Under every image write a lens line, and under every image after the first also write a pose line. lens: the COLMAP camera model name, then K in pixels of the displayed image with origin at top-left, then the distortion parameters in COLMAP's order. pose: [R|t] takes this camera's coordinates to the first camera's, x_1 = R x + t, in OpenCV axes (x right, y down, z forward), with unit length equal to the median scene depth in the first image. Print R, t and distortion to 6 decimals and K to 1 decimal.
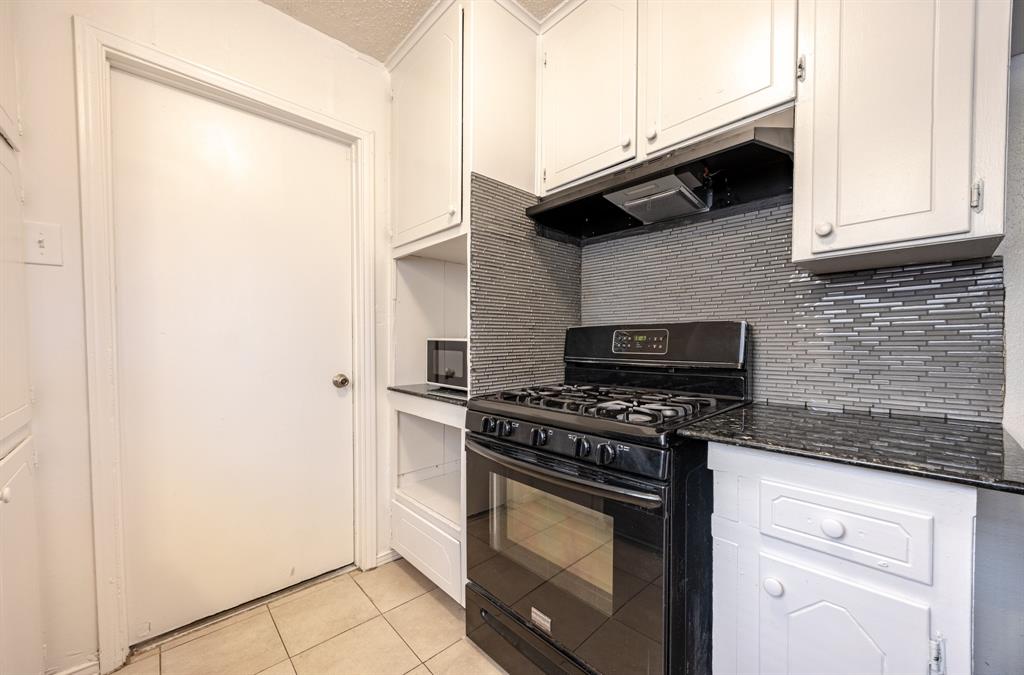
lens RADIAL K [[391.0, 0, 510.4], [0, 391.0, 353.1], [0, 0, 1]] dist [0.000226, 0.000004]
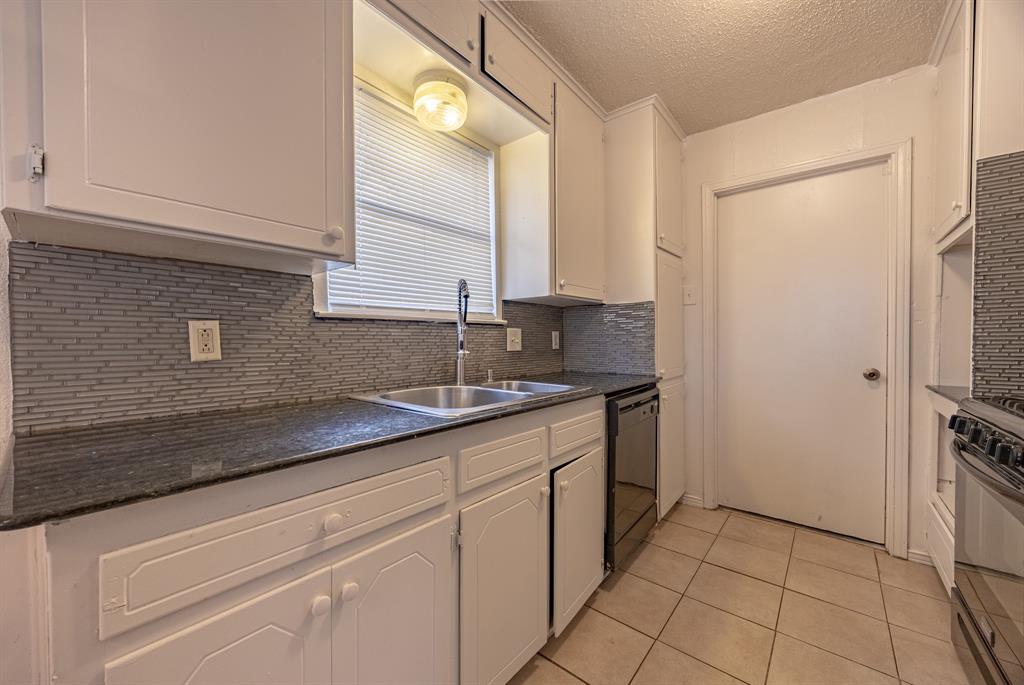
lens RADIAL K [[386.4, 0, 508.5], [0, 386.4, 346.1], [0, 0, 1]] dist [-0.000989, -0.000032]
pose [[0.130363, 0.013617, -0.991373, 0.666536], [-0.023379, 0.999670, 0.010656, 0.003264], [0.991191, 0.021789, 0.130639, -0.231162]]
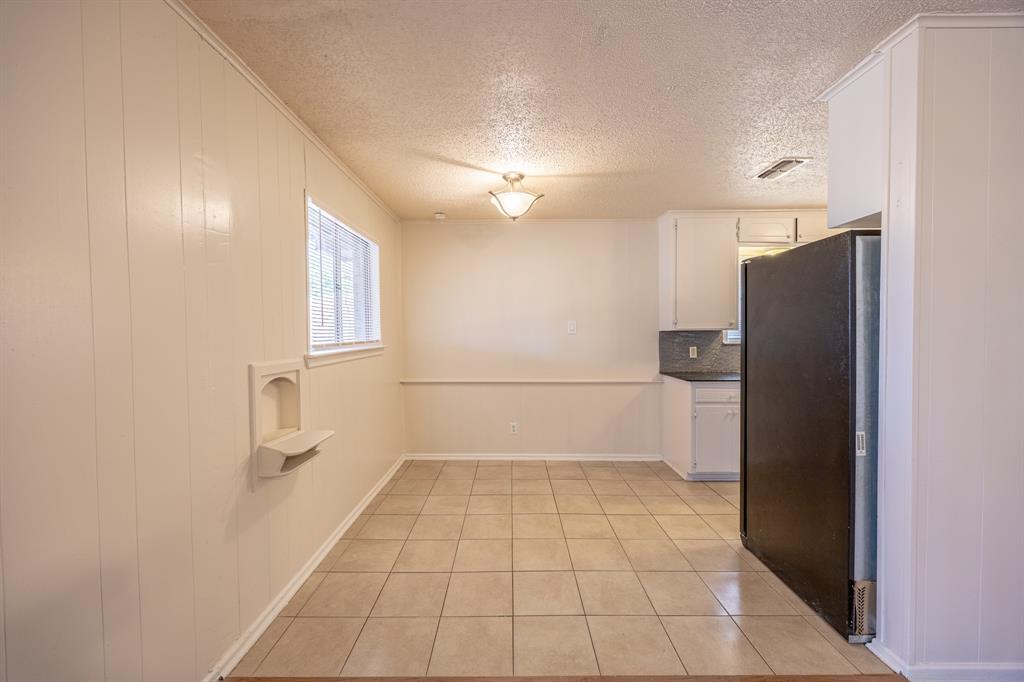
lens RADIAL K [[394.2, 0, 508.1], [0, 394.2, 342.0], [0, 0, 1]] dist [-0.005827, 0.000145]
pose [[-0.686624, 0.017892, -0.726793, 2.751455], [-0.014564, 0.999158, 0.038356, -0.144352], [0.726867, 0.036921, -0.685785, 0.232138]]
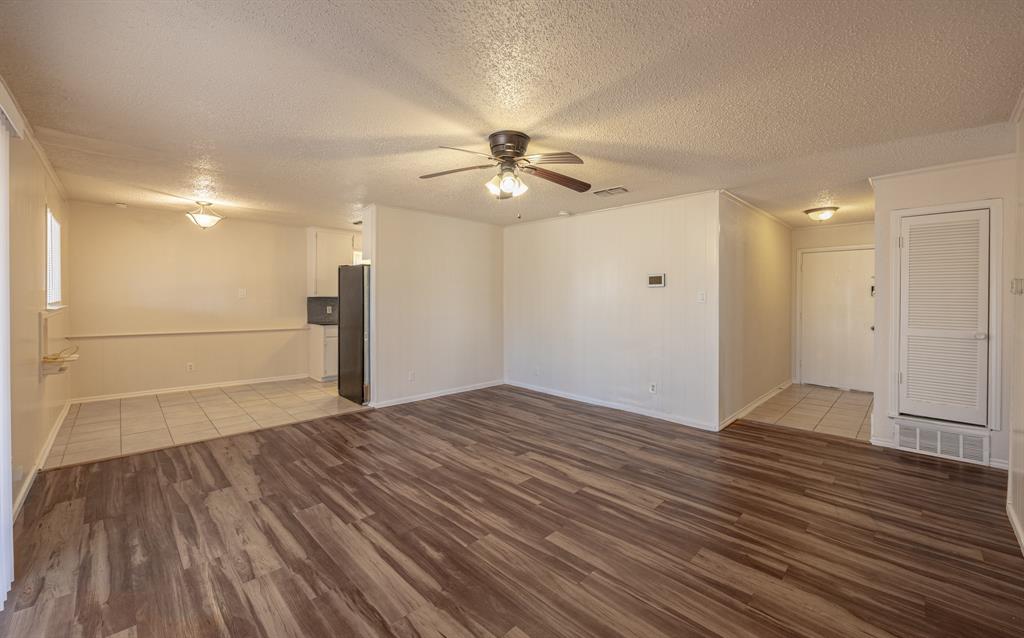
lens RADIAL K [[390.6, 0, 510.3], [0, 390.6, 303.5], [0, 0, 1]] dist [0.000109, 0.000077]
pose [[0.017712, 0.007868, -0.999812, 4.522907], [-0.030654, 0.999503, 0.007322, -0.160535], [0.999373, 0.030519, 0.017944, 1.345948]]
